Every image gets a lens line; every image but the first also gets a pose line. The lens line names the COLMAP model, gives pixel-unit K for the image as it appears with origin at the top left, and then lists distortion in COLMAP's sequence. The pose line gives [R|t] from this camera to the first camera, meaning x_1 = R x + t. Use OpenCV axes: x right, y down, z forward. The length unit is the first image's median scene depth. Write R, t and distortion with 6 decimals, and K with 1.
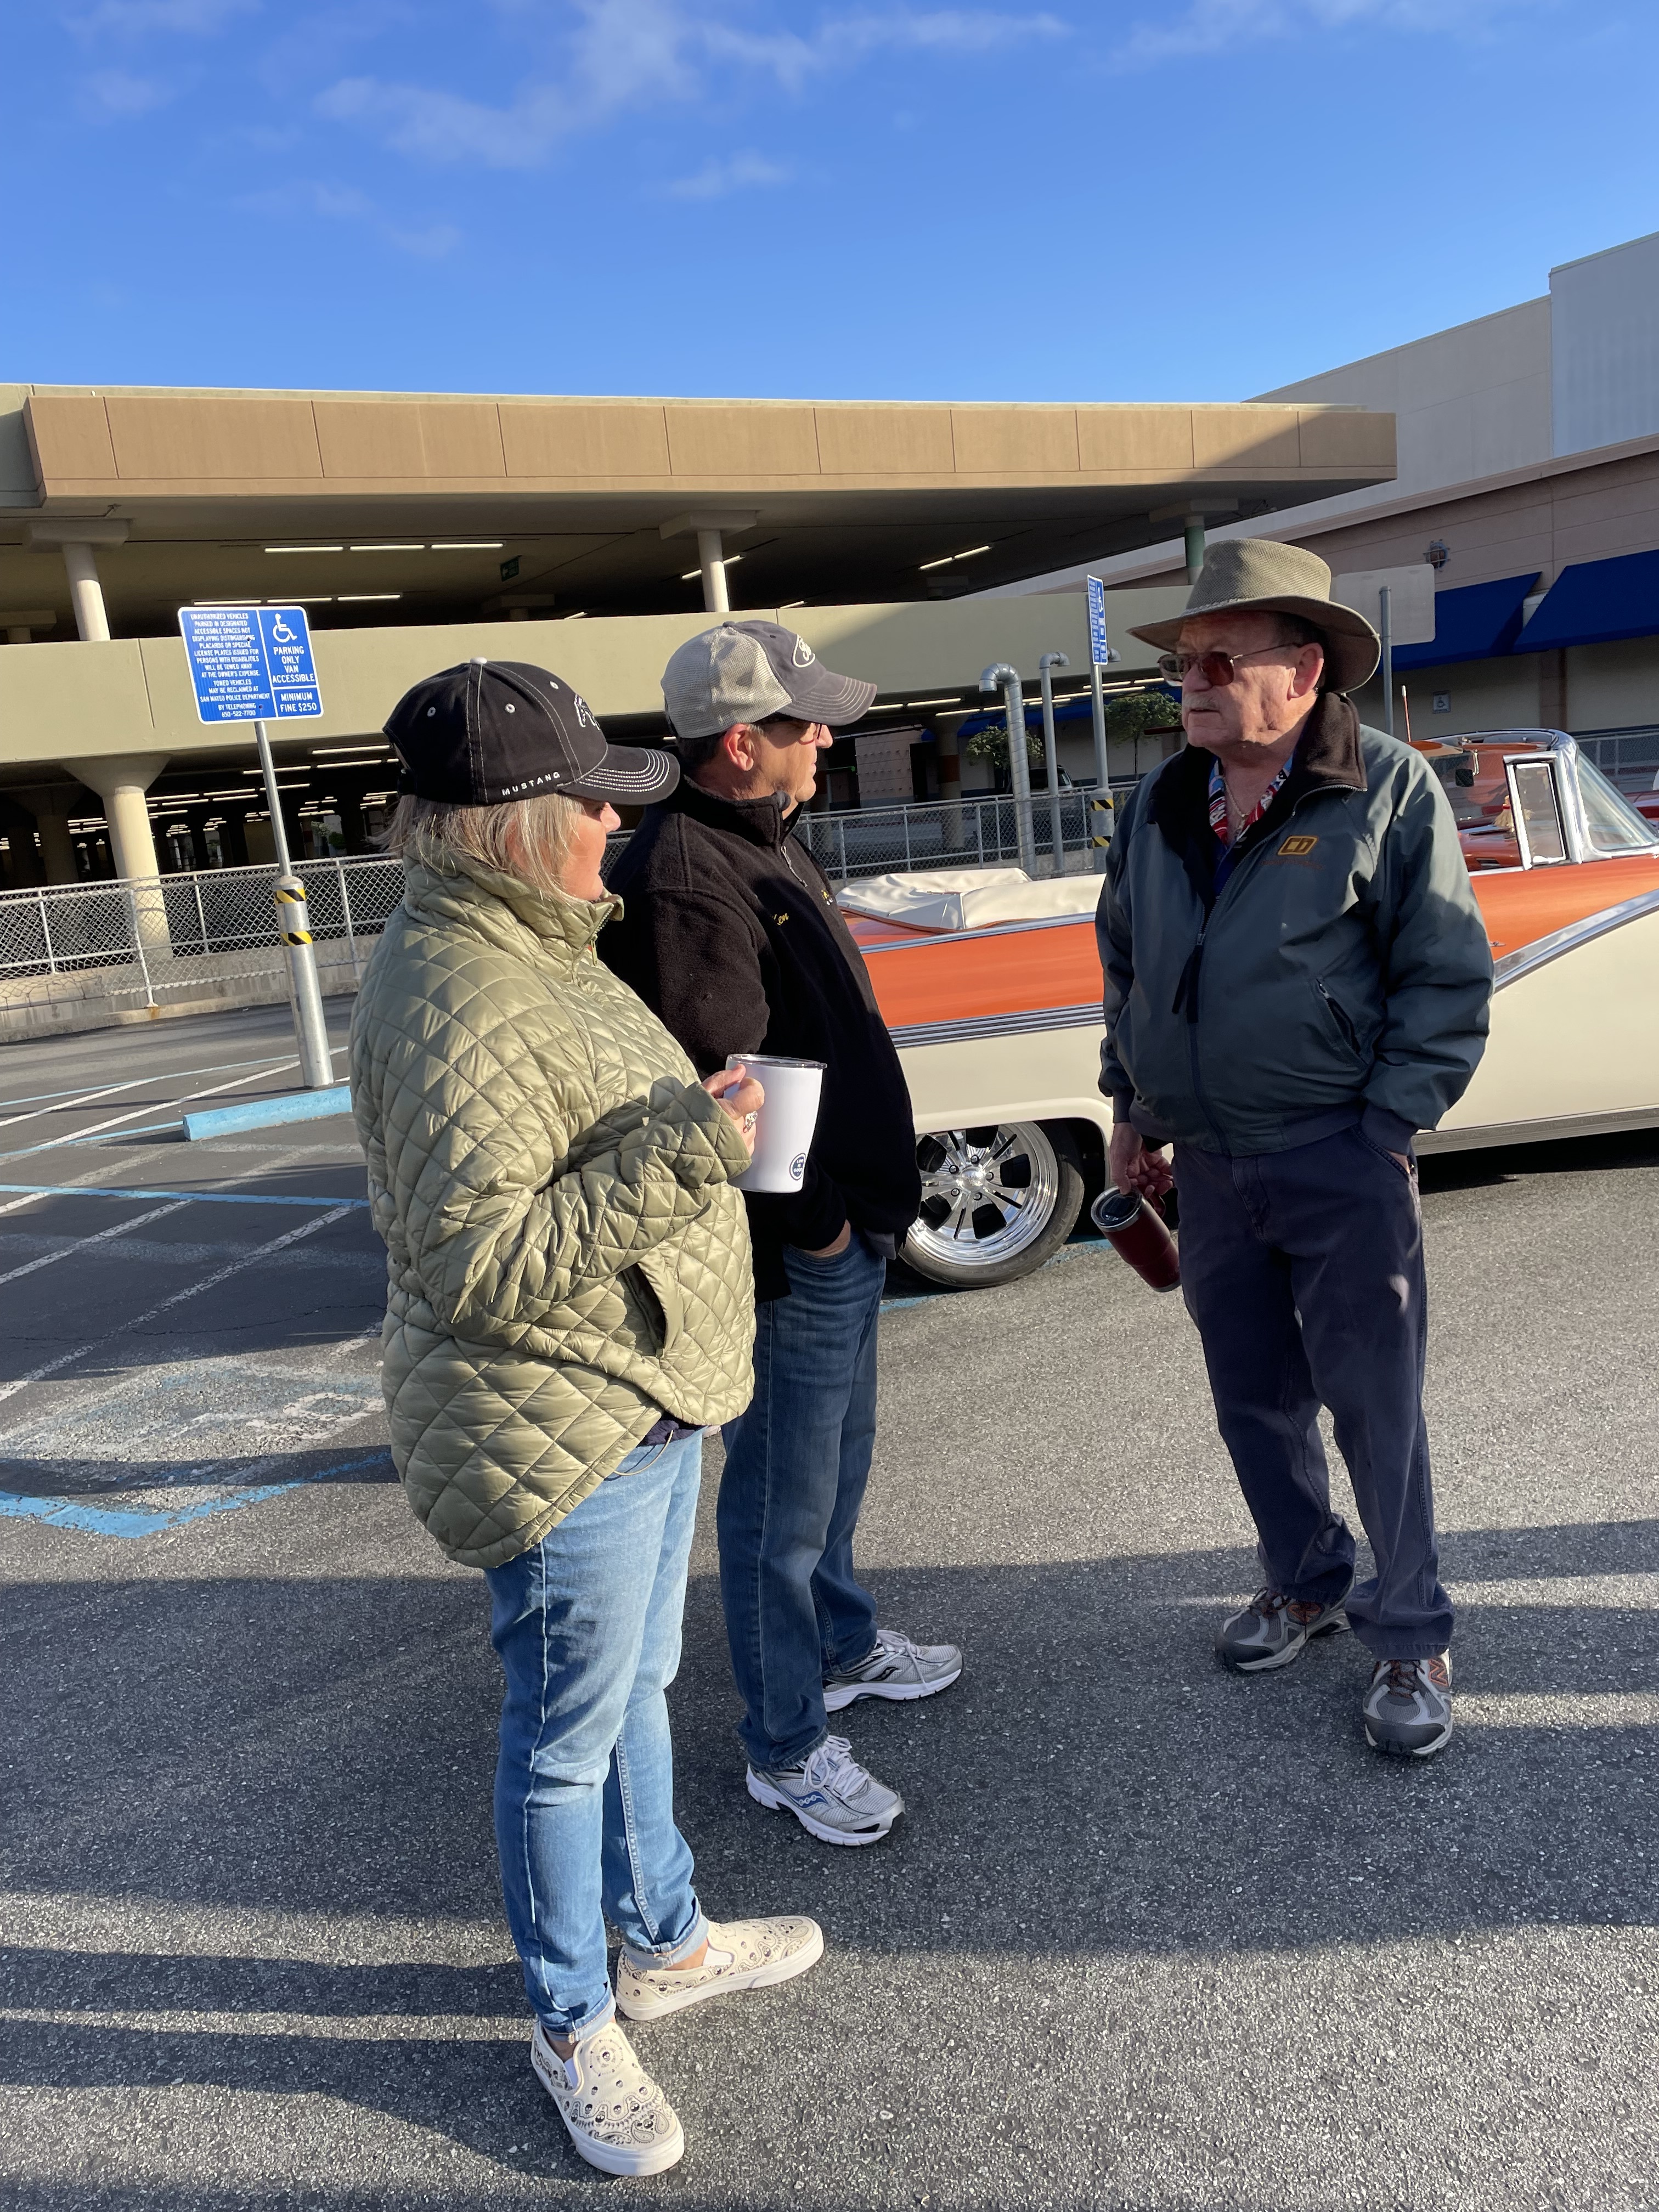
lens RADIAL K [[1720.5, 0, 772.2], [0, 1720.5, 1119.6], [0, 0, 1]] dist [0.122908, -0.118135]
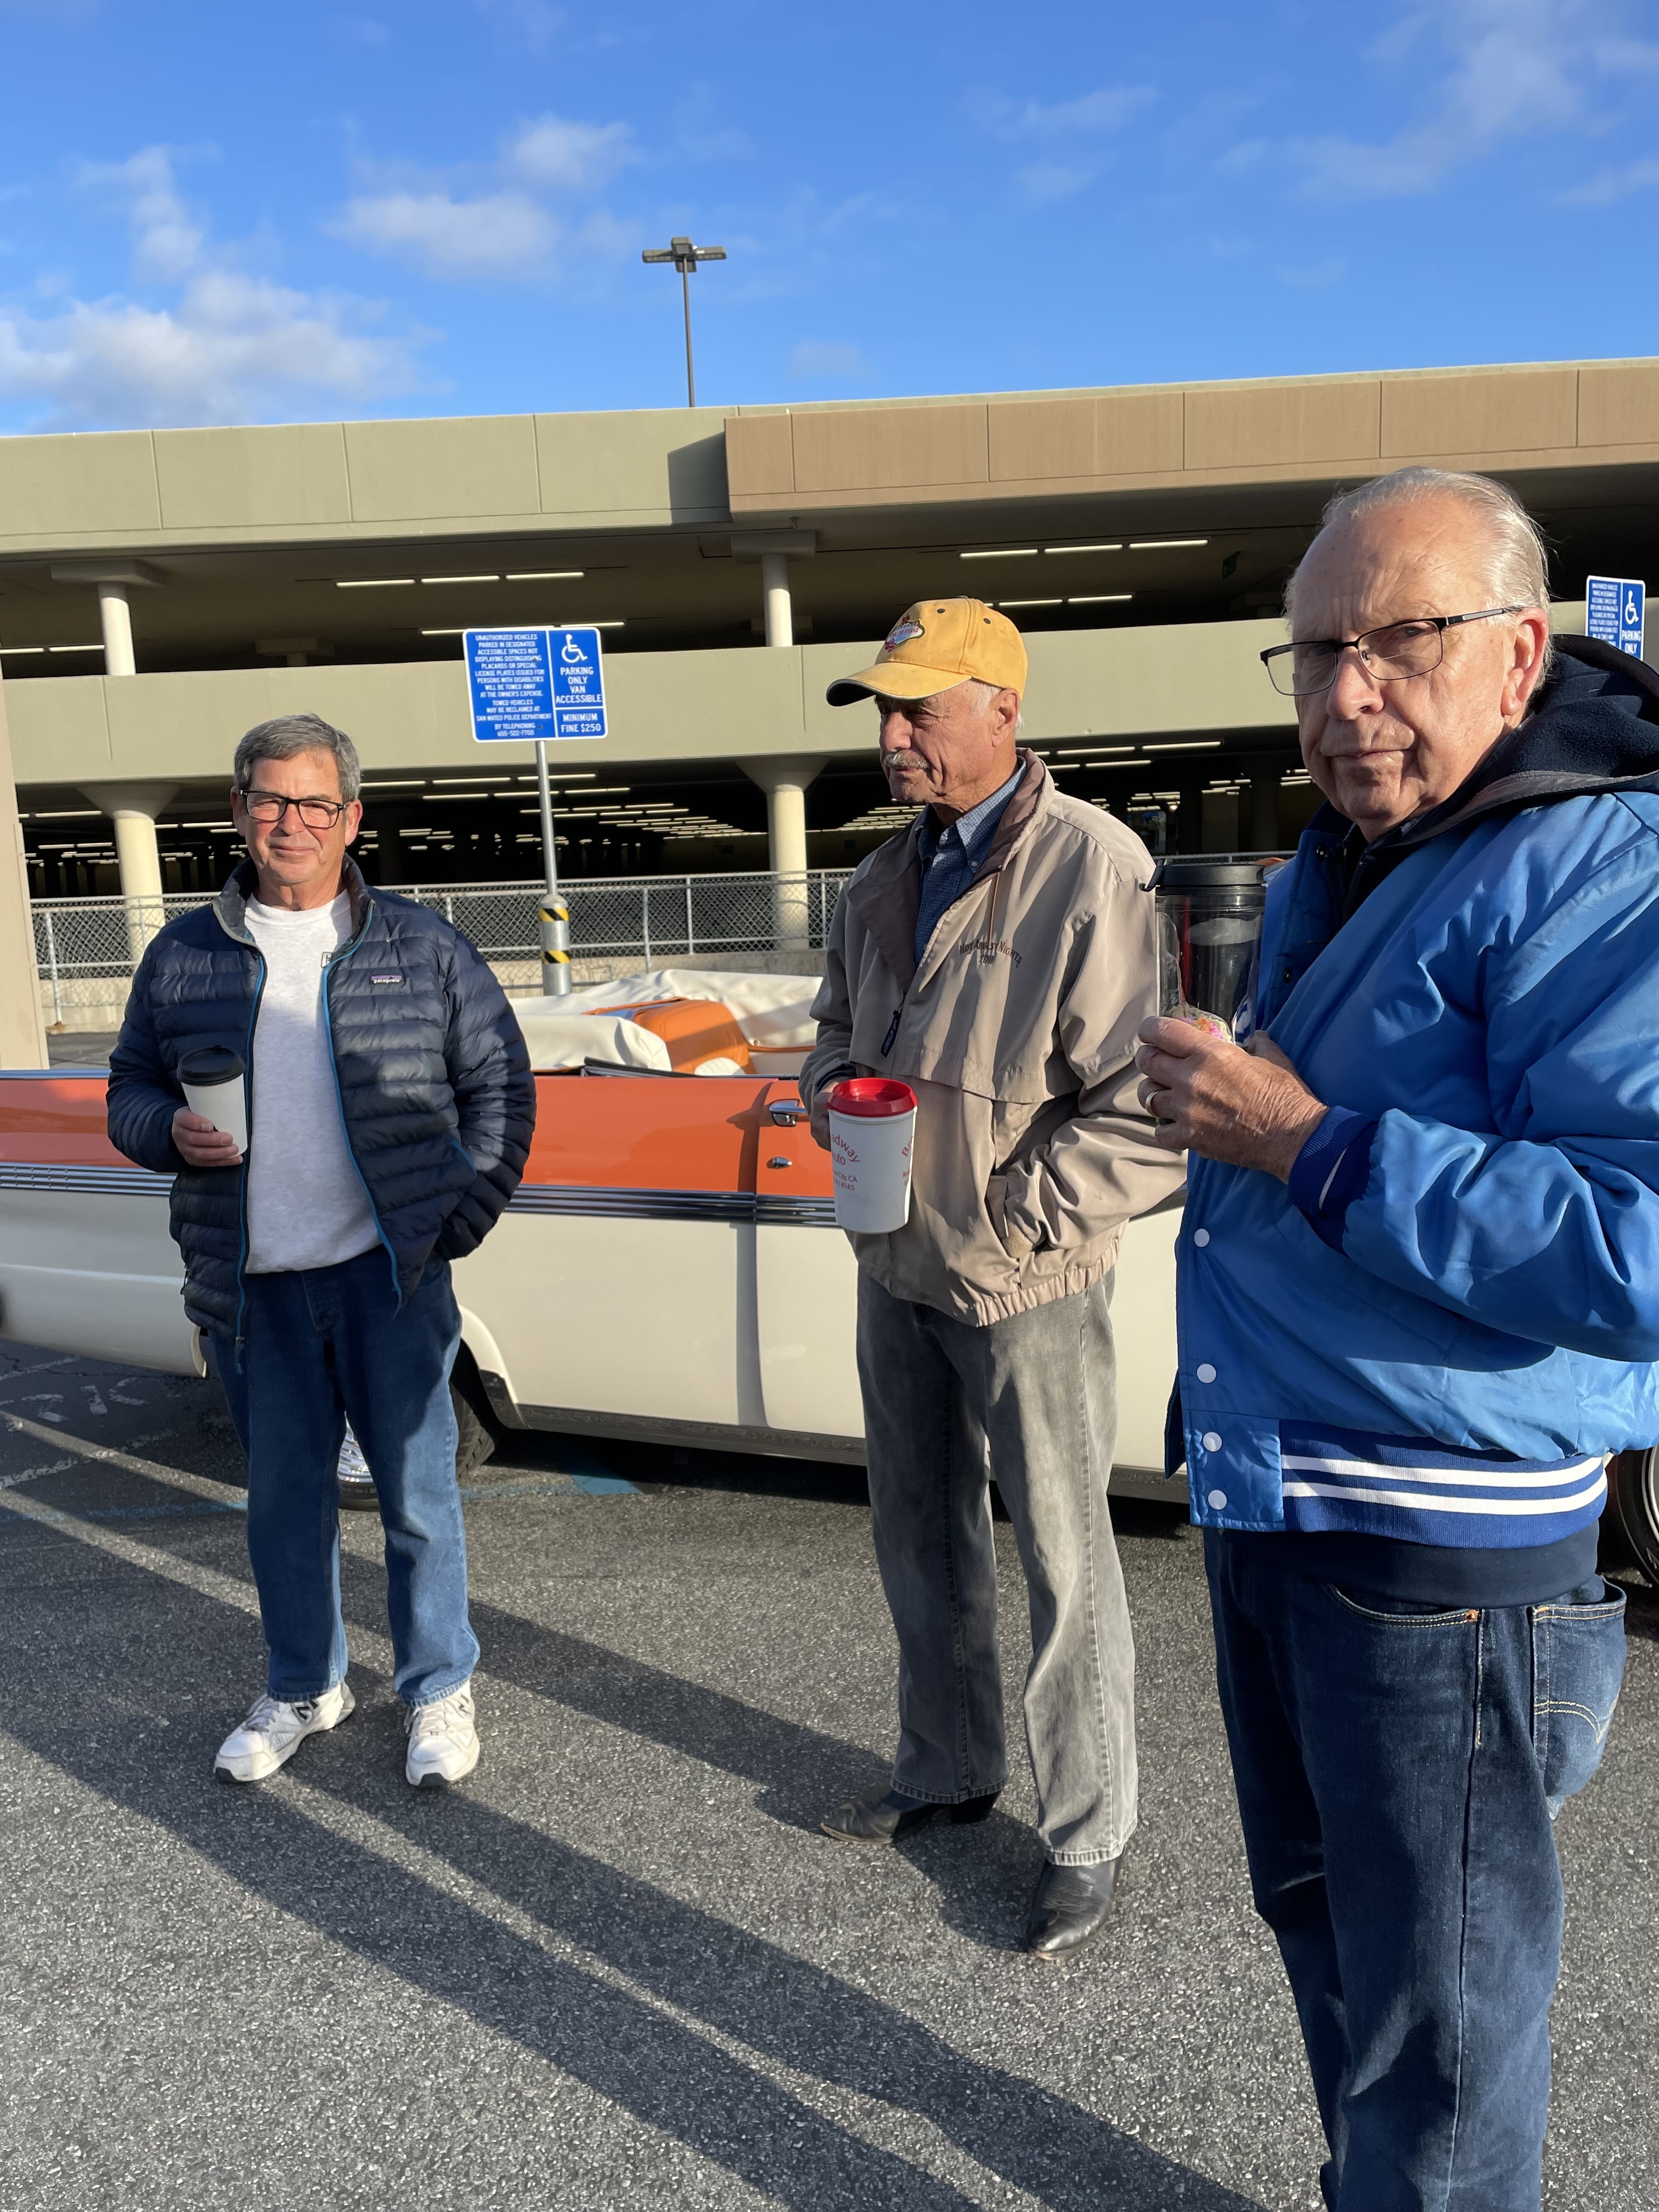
lens RADIAL K [[1720.5, 0, 772.2], [0, 1720.5, 1119.6], [0, 0, 1]] dist [0.122908, -0.118135]
pose [[0.872095, 0.143296, -0.467885, 0.319399], [-0.141120, 0.989187, 0.039916, -0.069434], [0.468545, 0.031217, 0.882888, 0.181694]]
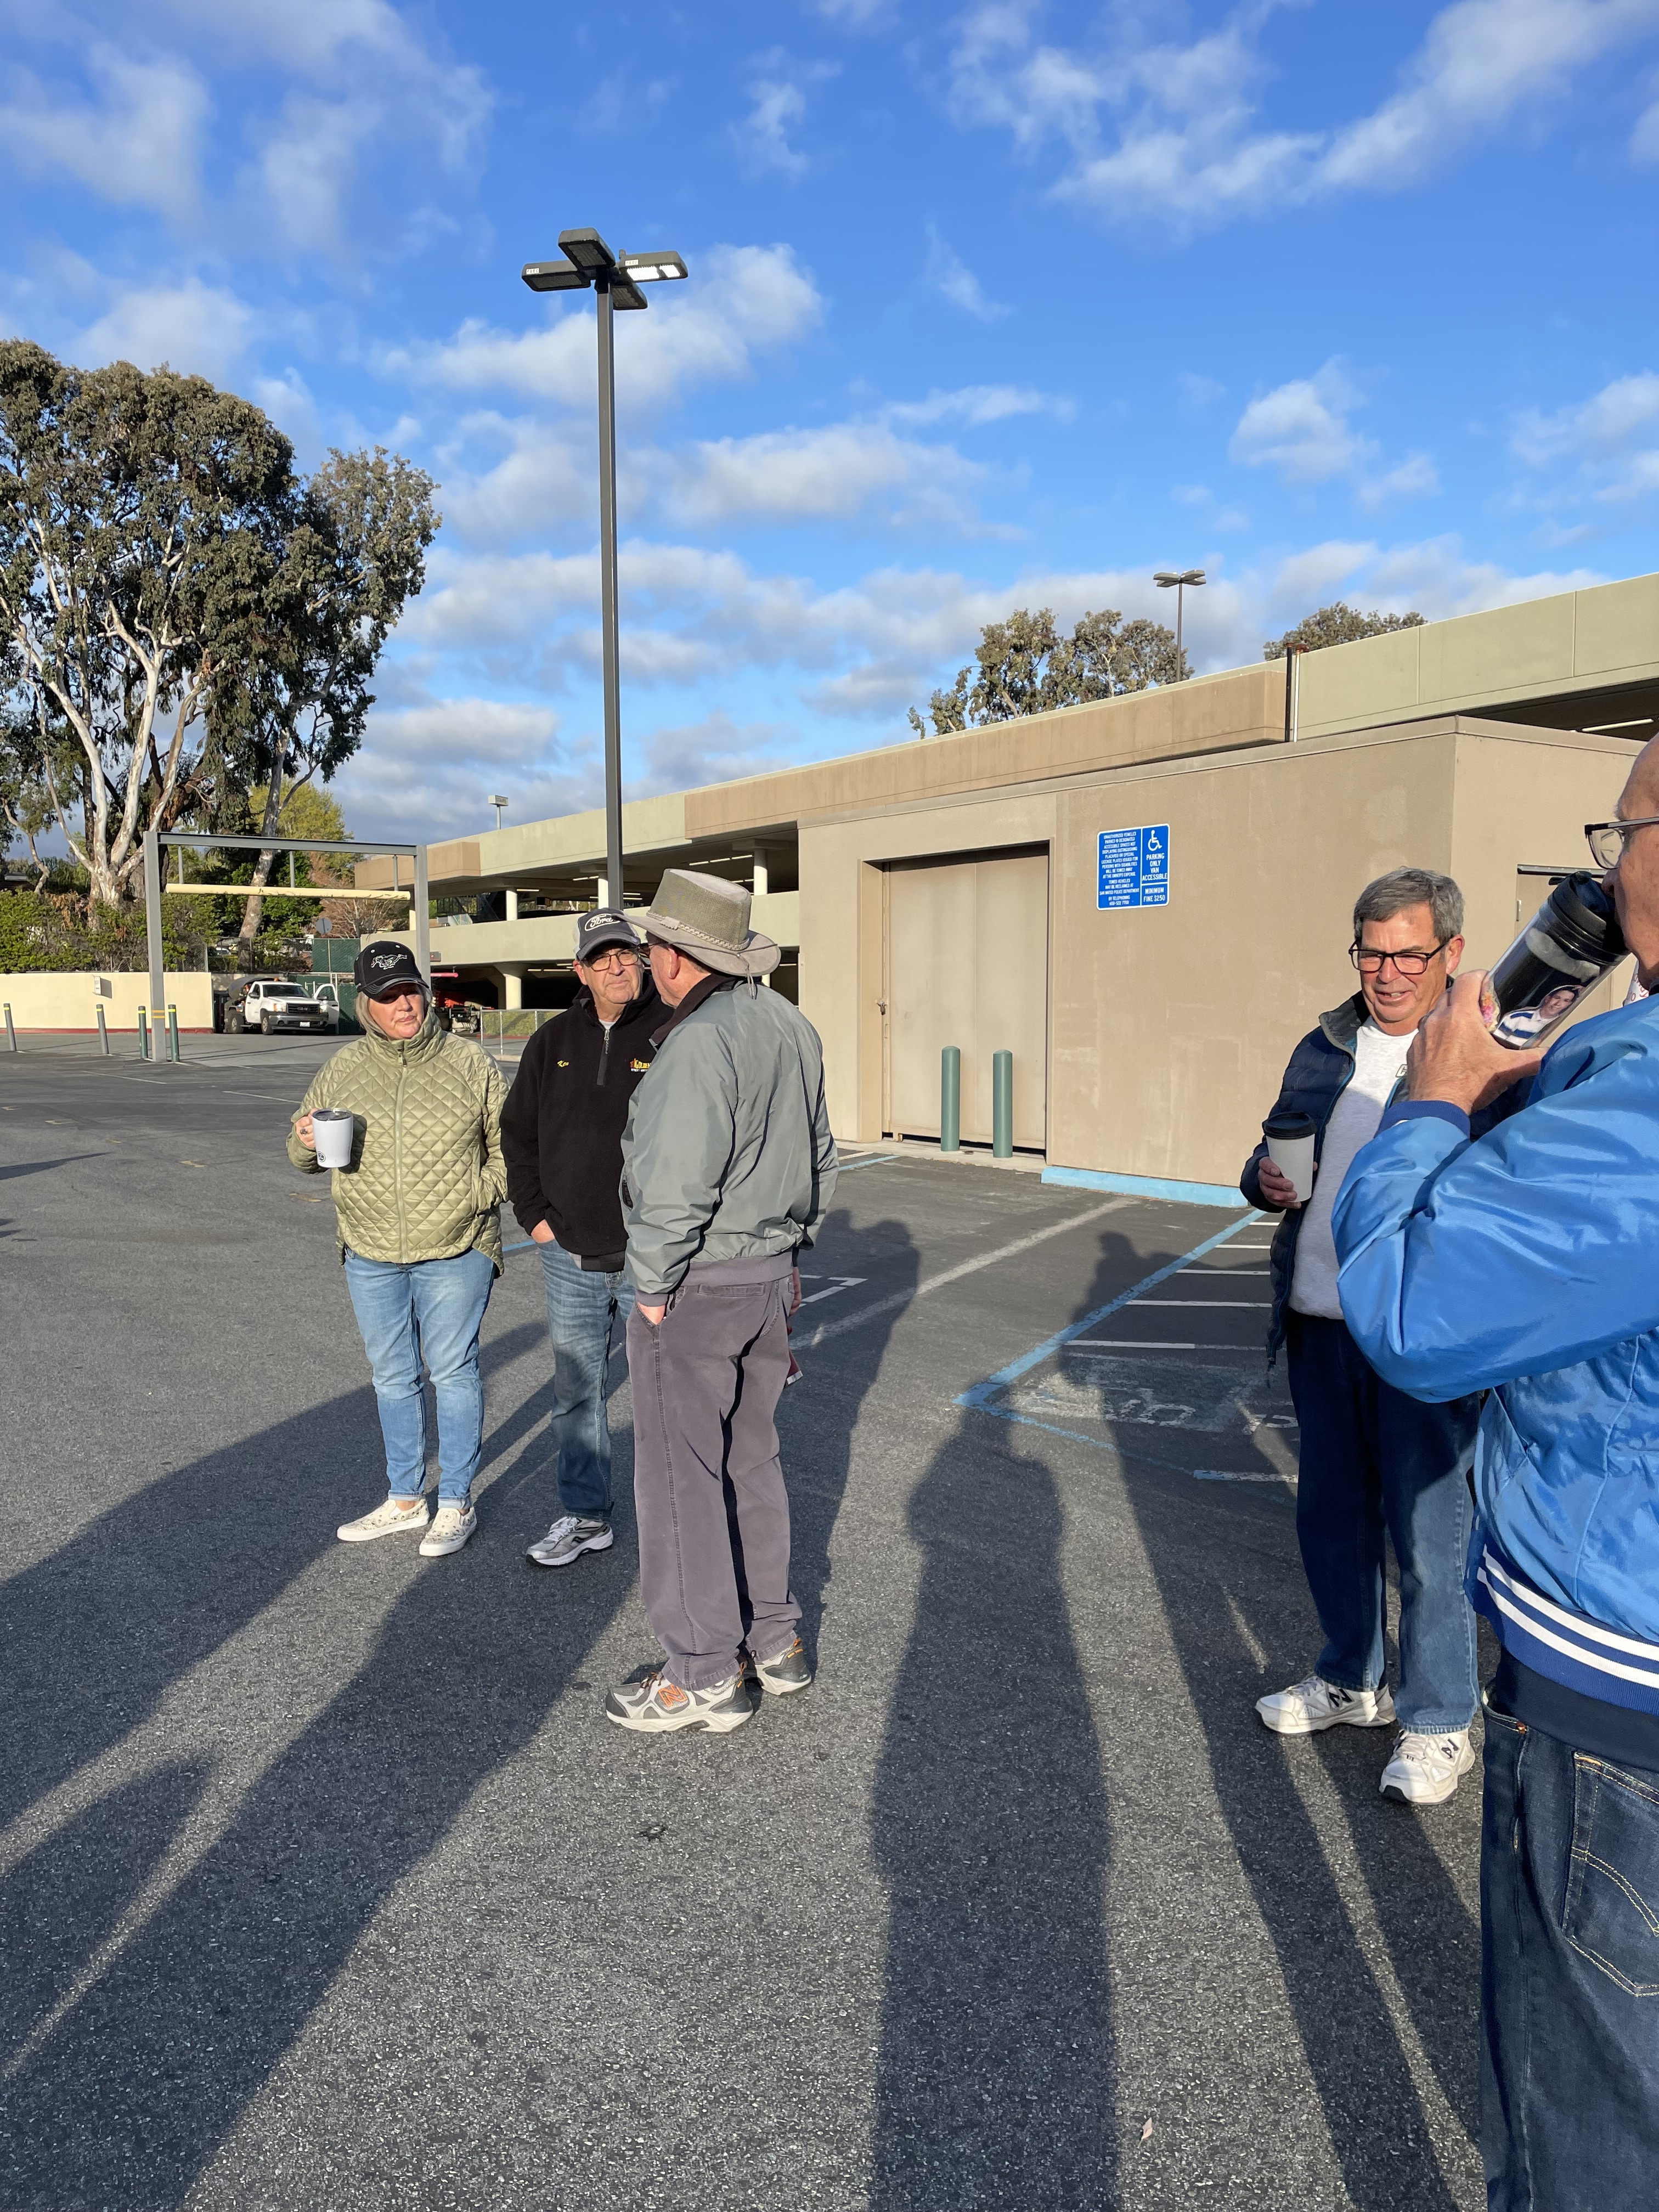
lens RADIAL K [[1720.5, 0, 772.2], [0, 1720.5, 1119.6], [0, 0, 1]] dist [0.122908, -0.118135]
pose [[0.051359, 0.167926, -0.984461, 1.084383], [-0.169710, 0.972892, 0.157099, -0.227646], [0.984155, 0.159004, 0.078465, 0.620071]]
